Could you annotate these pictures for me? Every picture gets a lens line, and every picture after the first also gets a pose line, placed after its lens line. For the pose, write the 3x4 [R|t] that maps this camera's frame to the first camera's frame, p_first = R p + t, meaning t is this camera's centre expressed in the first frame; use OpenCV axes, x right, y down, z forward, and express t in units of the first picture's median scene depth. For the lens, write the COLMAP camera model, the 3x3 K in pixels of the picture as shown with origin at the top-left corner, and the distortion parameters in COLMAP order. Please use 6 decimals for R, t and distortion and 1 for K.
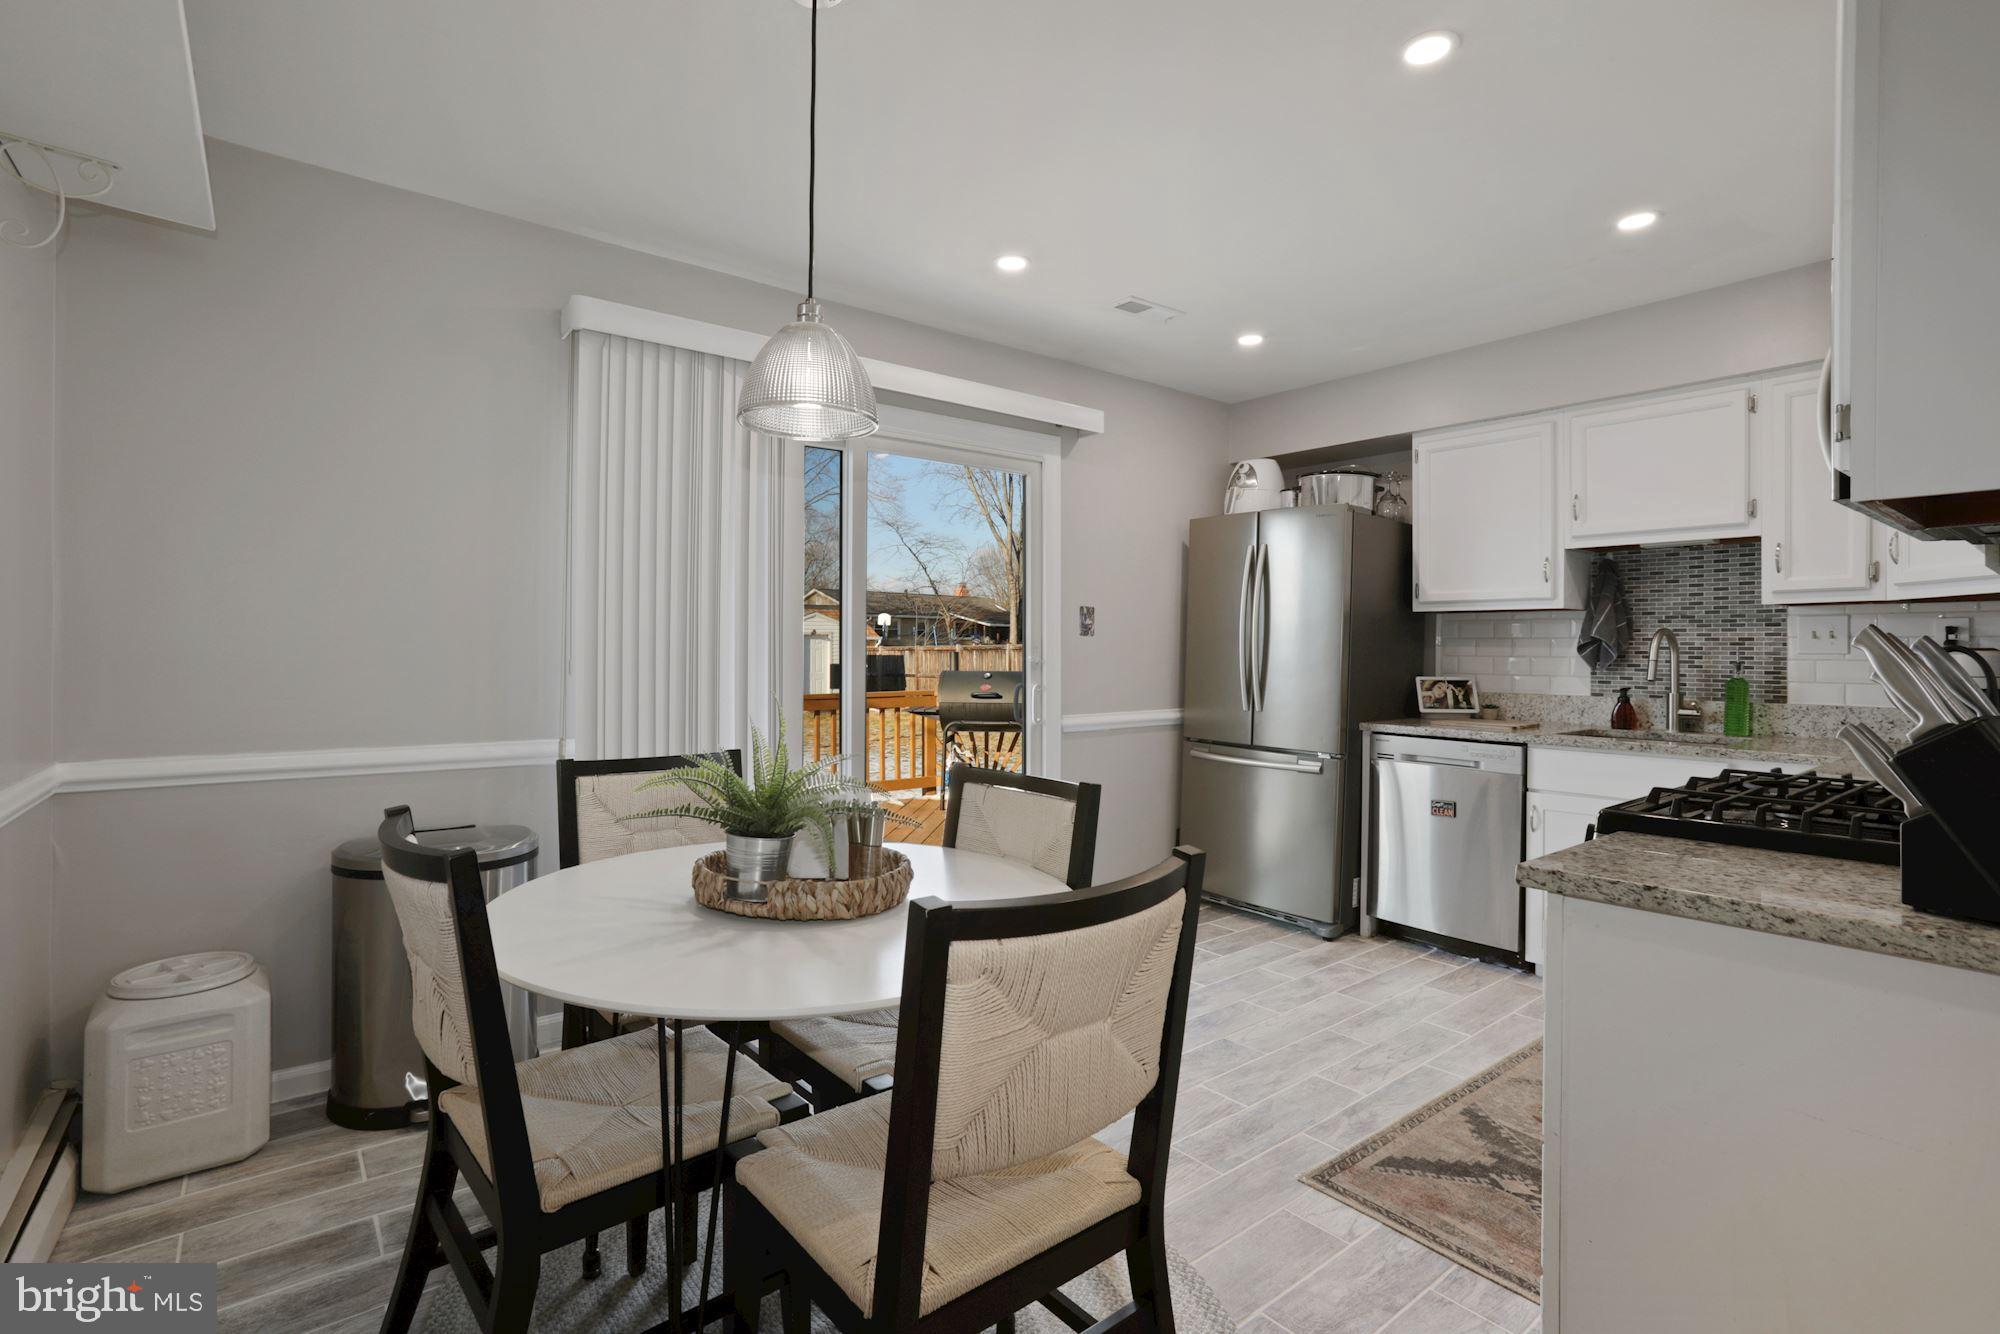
lens RADIAL K [[930.7, 0, 1000.0], [0, 930.7, 667.0], [0, 0, 1]] dist [-0.059249, 0.036044]
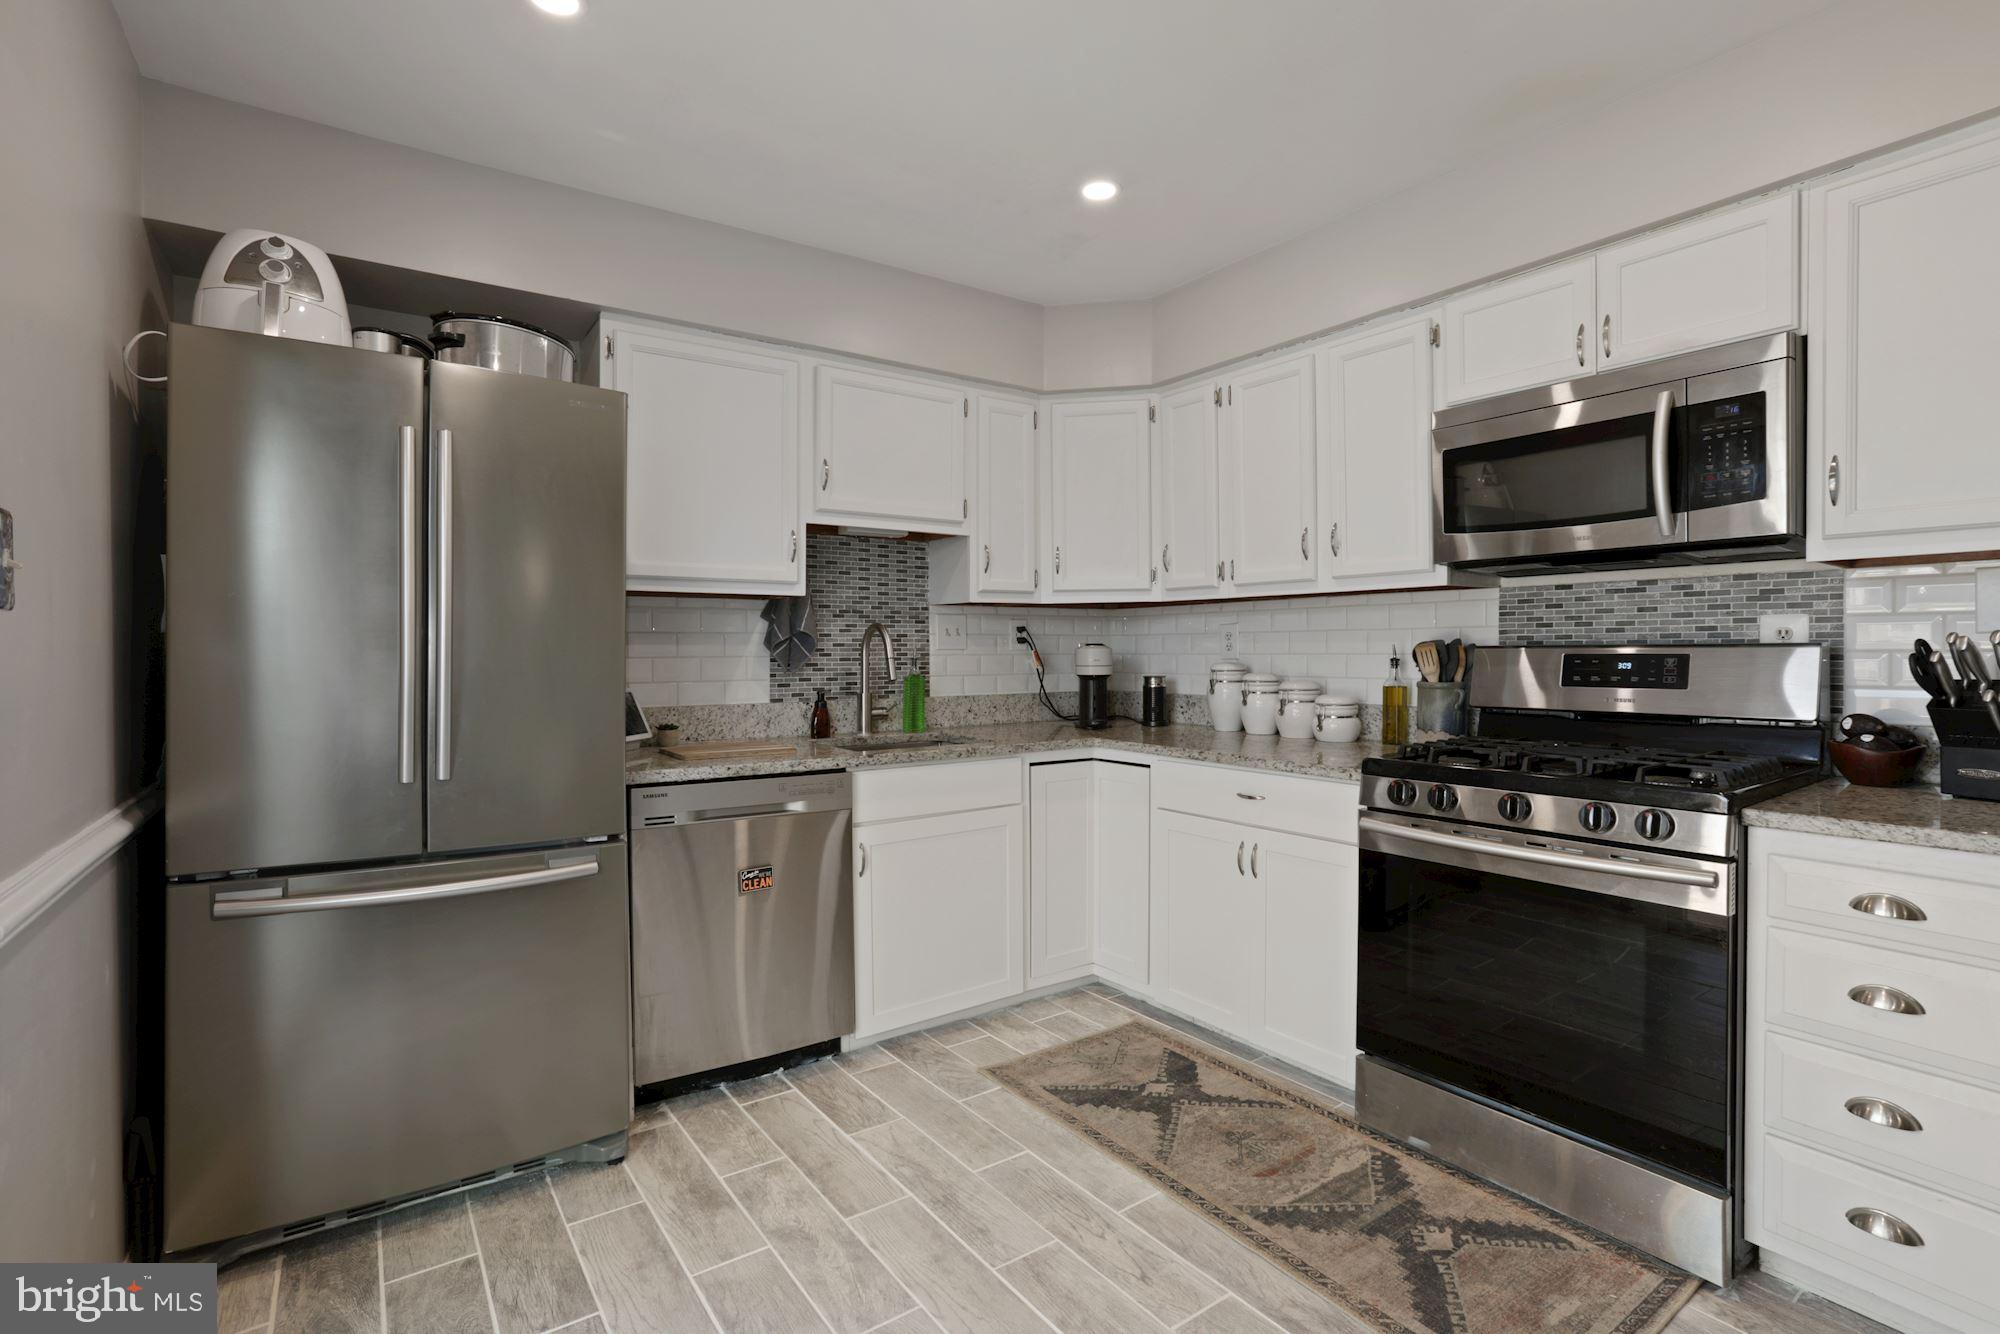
lens RADIAL K [[930.7, 0, 1000.0], [0, 930.7, 667.0], [0, 0, 1]] dist [-0.059249, 0.036044]
pose [[0.060814, -0.025599, 0.997821, -0.215773], [0.024451, 0.999409, 0.024149, -0.018642], [-0.997850, 0.022929, 0.061404, 0.854403]]
